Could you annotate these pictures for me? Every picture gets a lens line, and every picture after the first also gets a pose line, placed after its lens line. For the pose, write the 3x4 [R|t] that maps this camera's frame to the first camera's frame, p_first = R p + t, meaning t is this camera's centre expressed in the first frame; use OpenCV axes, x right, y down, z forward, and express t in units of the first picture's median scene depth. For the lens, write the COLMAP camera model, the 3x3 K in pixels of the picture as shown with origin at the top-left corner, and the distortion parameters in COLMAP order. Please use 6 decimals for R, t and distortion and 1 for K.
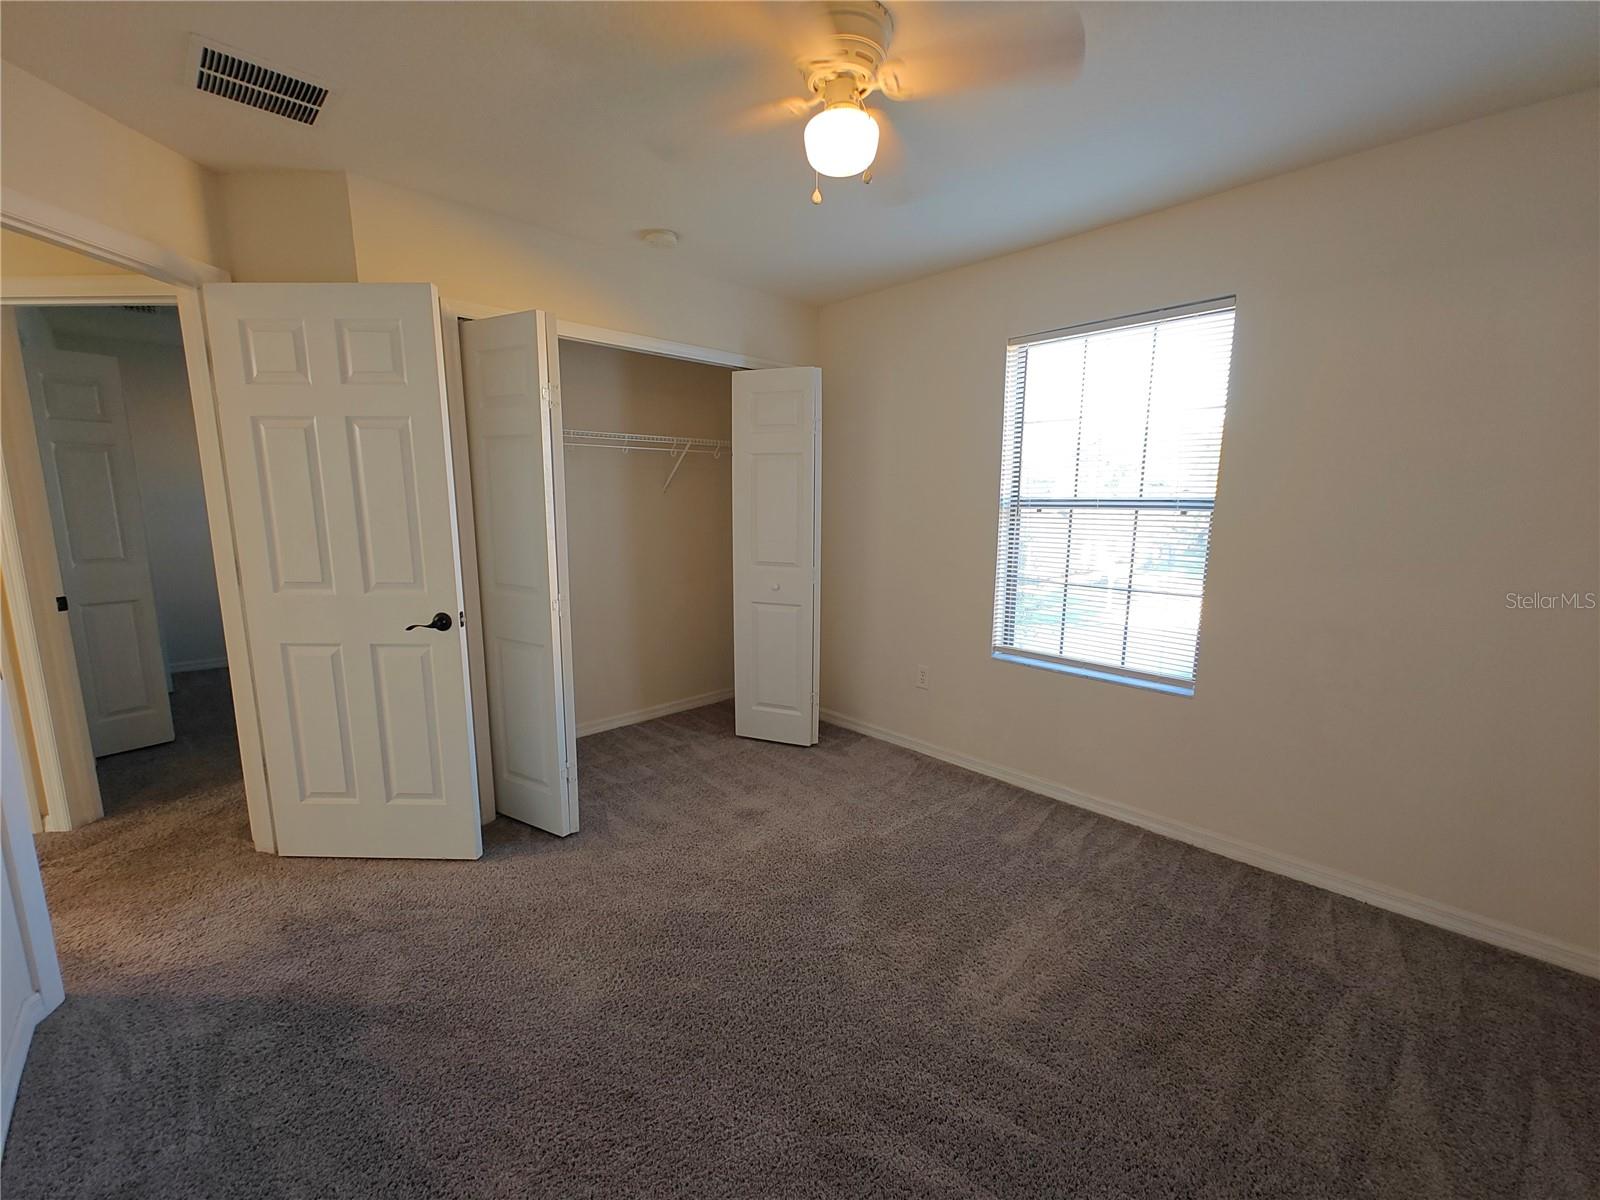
lens RADIAL K [[664.0, 0, 807.7], [0, 664.0, 607.9], [0, 0, 1]] dist [0.014424, -0.004999]
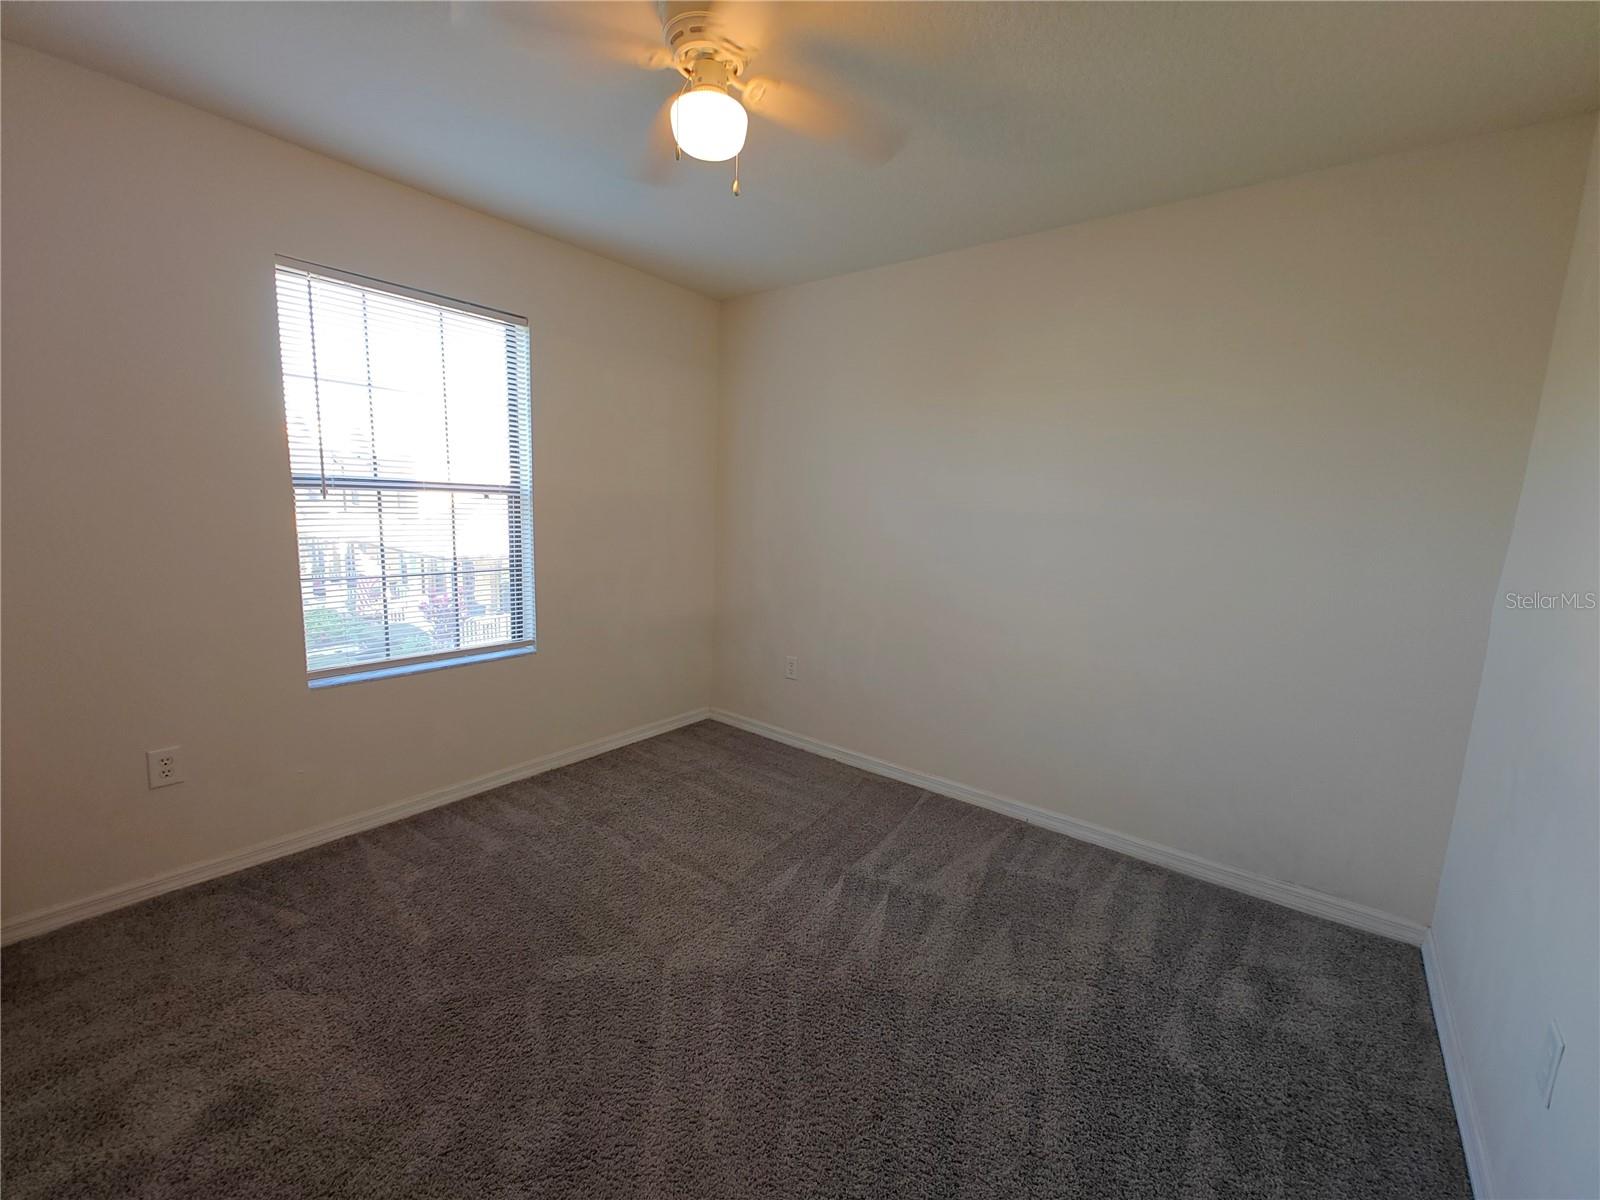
lens RADIAL K [[664.0, 0, 807.7], [0, 664.0, 607.9], [0, 0, 1]] dist [0.014424, -0.004999]
pose [[-0.152029, -0.166689, 0.974219, -0.599761], [0.115559, 0.975918, 0.185013, -0.100807], [-0.981597, 0.140707, -0.129105, 0.618660]]
